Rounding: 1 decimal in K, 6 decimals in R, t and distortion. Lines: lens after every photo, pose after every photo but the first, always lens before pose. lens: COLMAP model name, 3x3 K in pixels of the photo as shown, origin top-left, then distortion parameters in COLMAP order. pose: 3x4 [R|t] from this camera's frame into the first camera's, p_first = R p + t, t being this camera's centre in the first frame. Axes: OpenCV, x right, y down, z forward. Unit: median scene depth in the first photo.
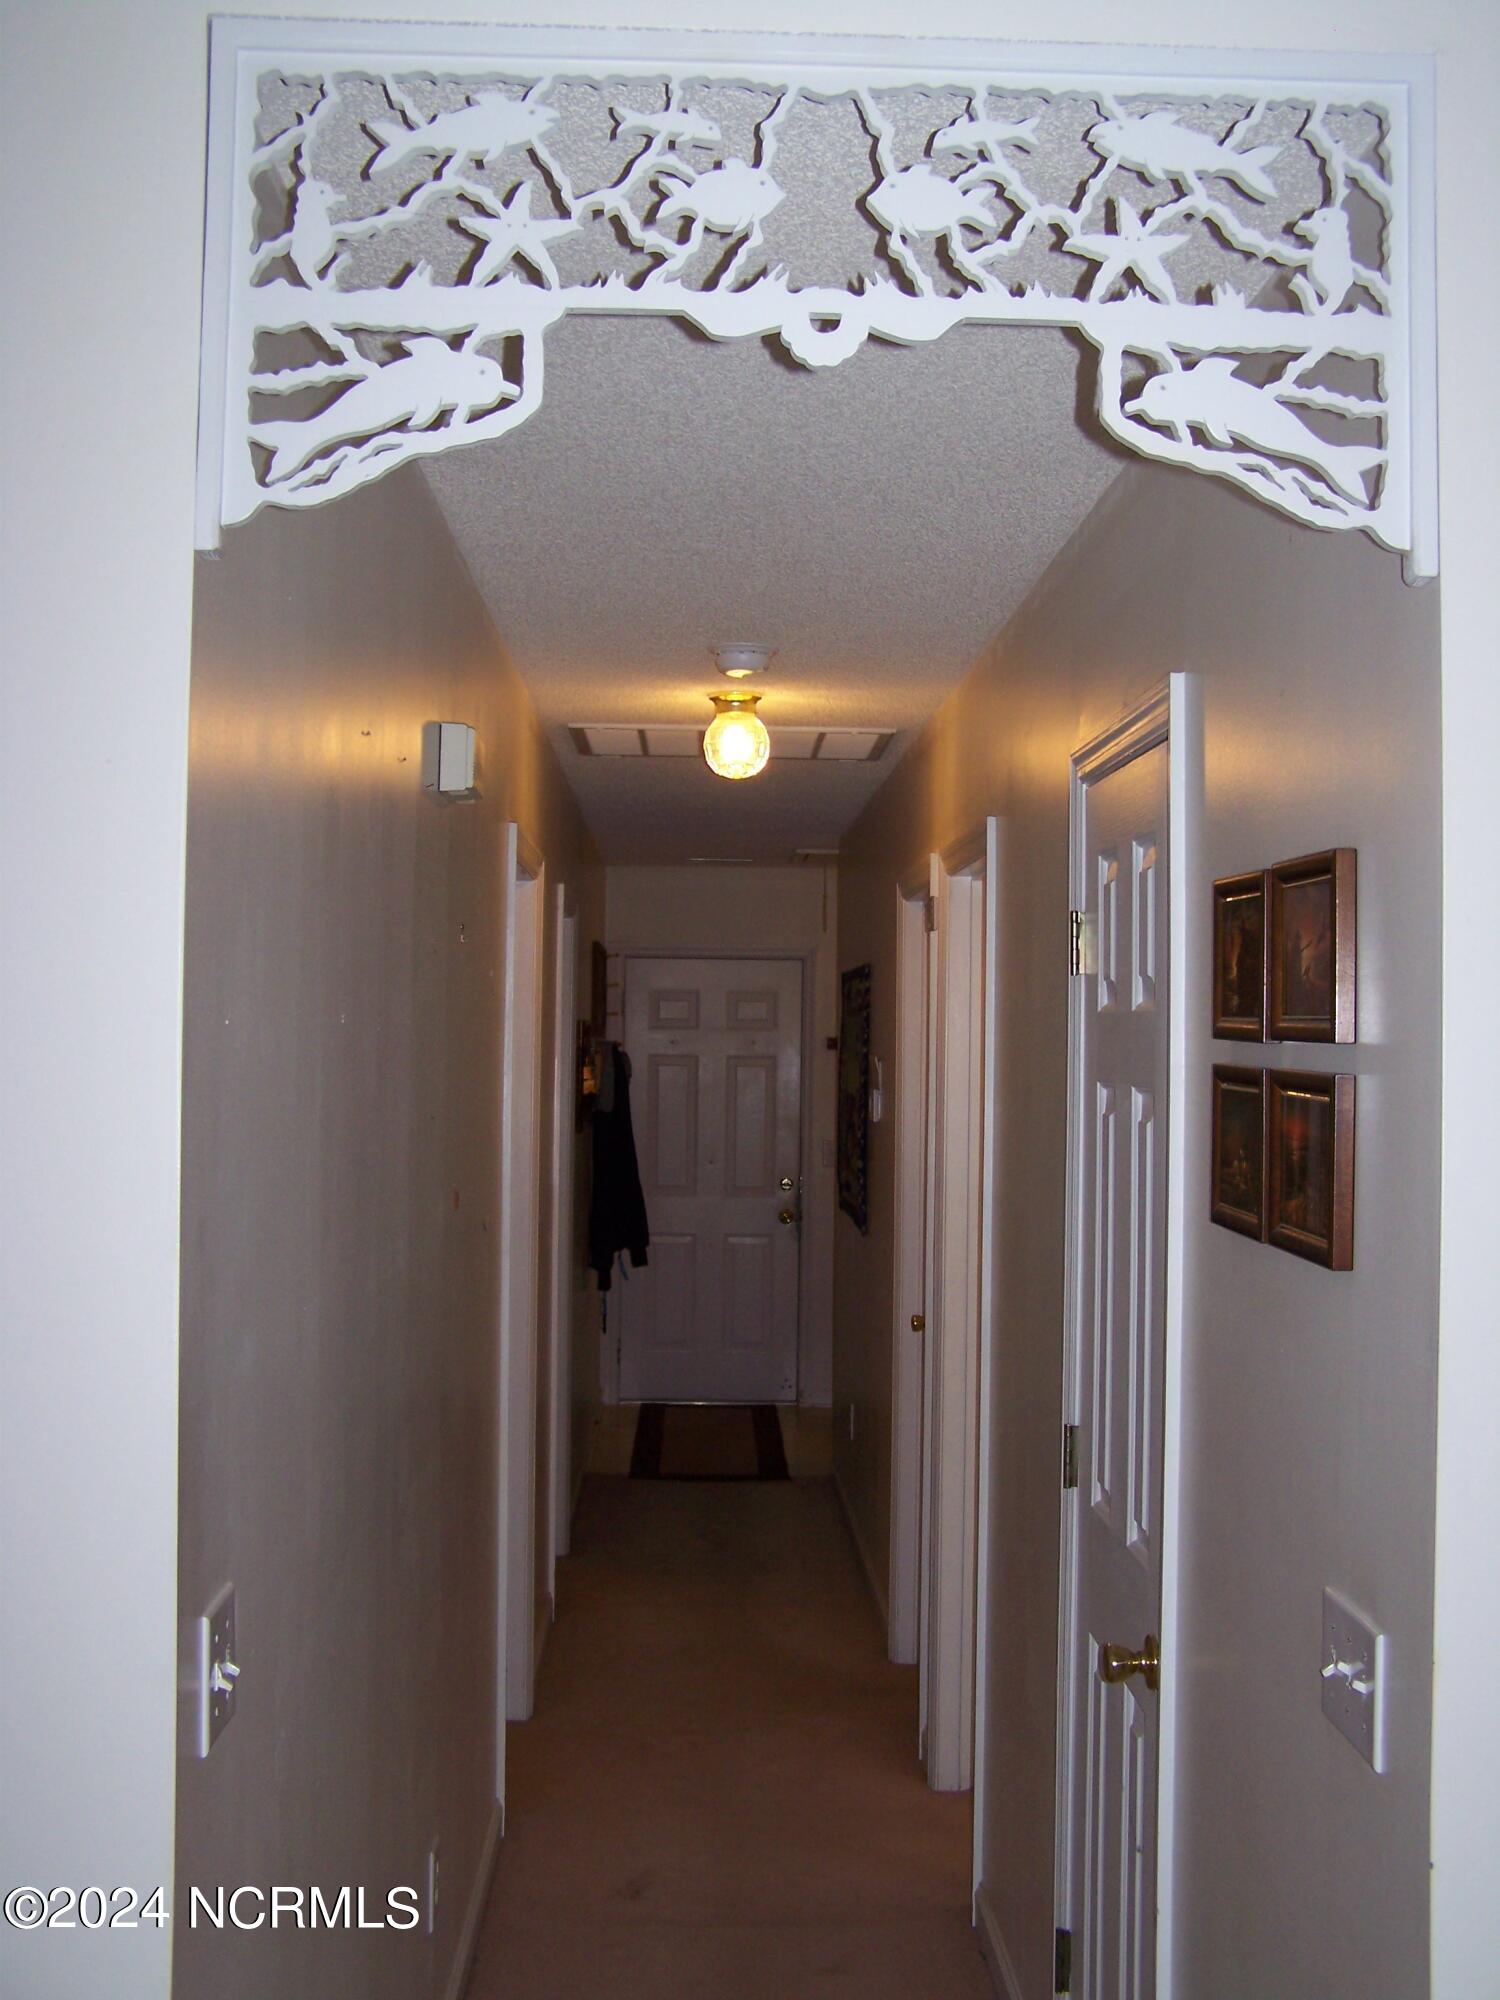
lens RADIAL K [[2242.1, 0, 758.2], [0, 2242.1, 1005.4], [0, 0, 1]] dist [-0.113358, 0.000000]
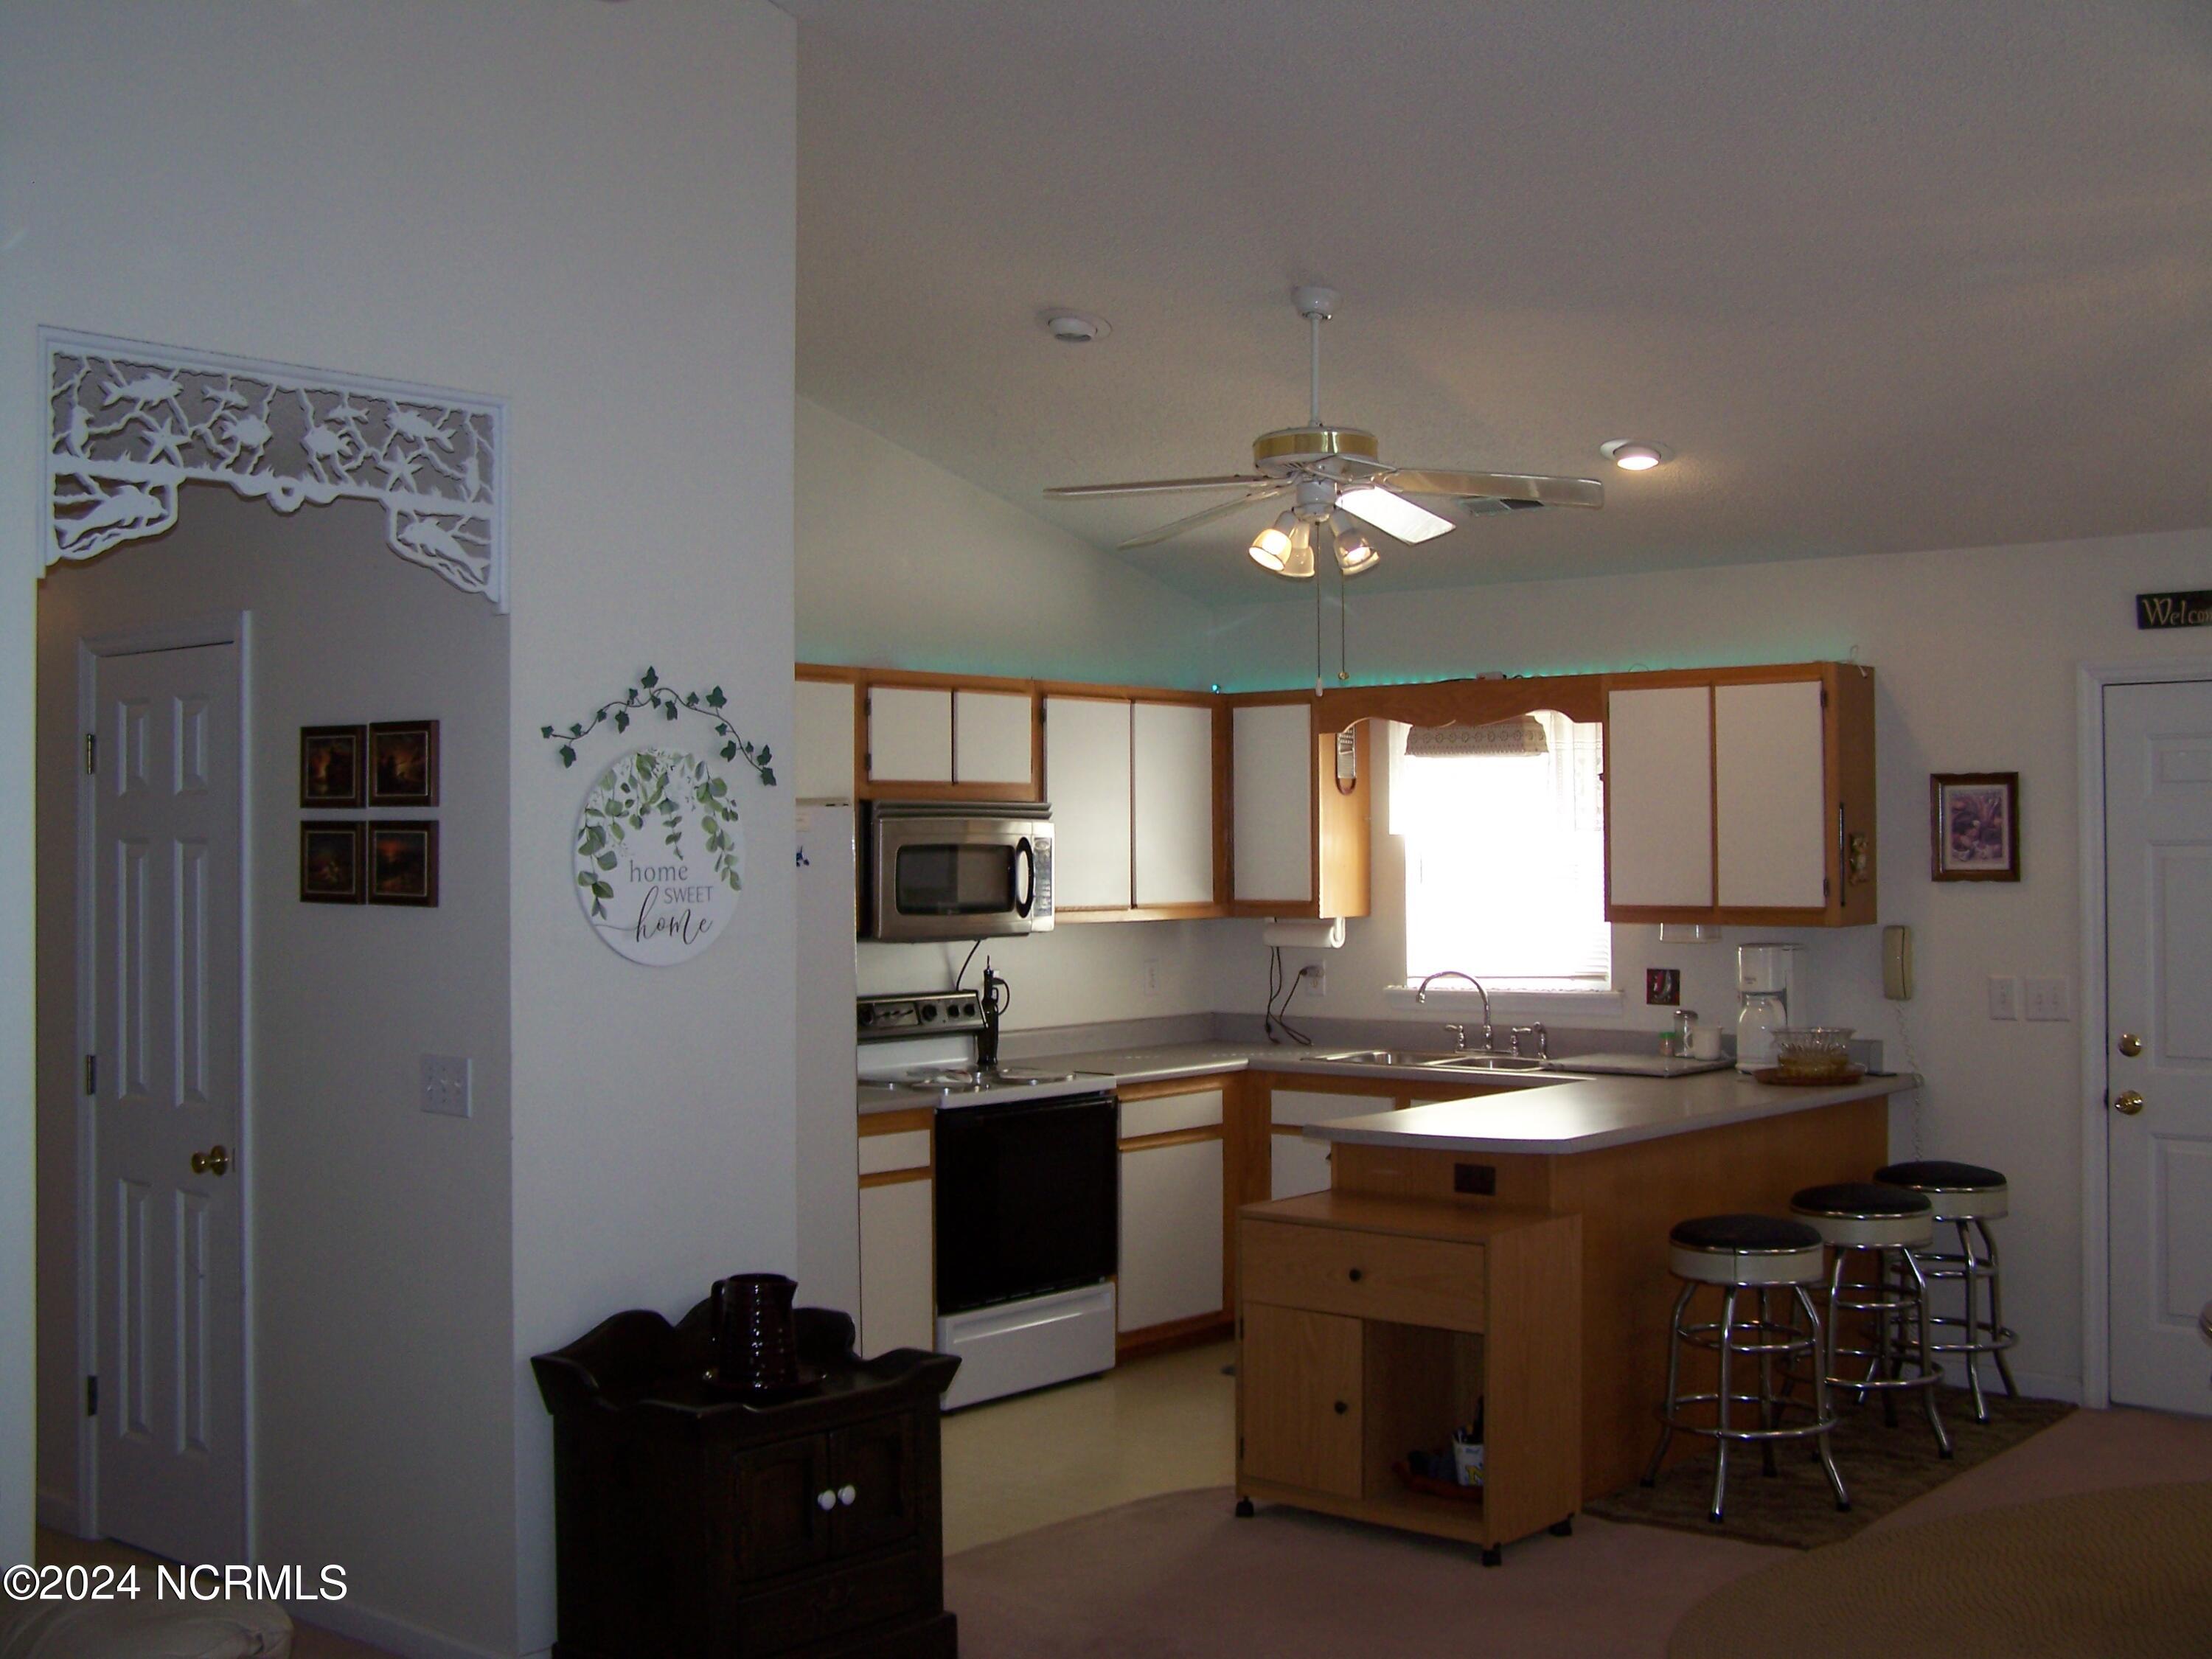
lens RADIAL K [[2479.7, 0, 1091.3], [0, 2479.7, 847.4], [0, 0, 1]] dist [-0.113358, 0.000000]
pose [[0.667653, -0.021693, 0.744157, -1.310506], [0.012724, 0.999762, 0.017729, 0.028369], [-0.744364, -0.002369, 0.667770, -1.322251]]
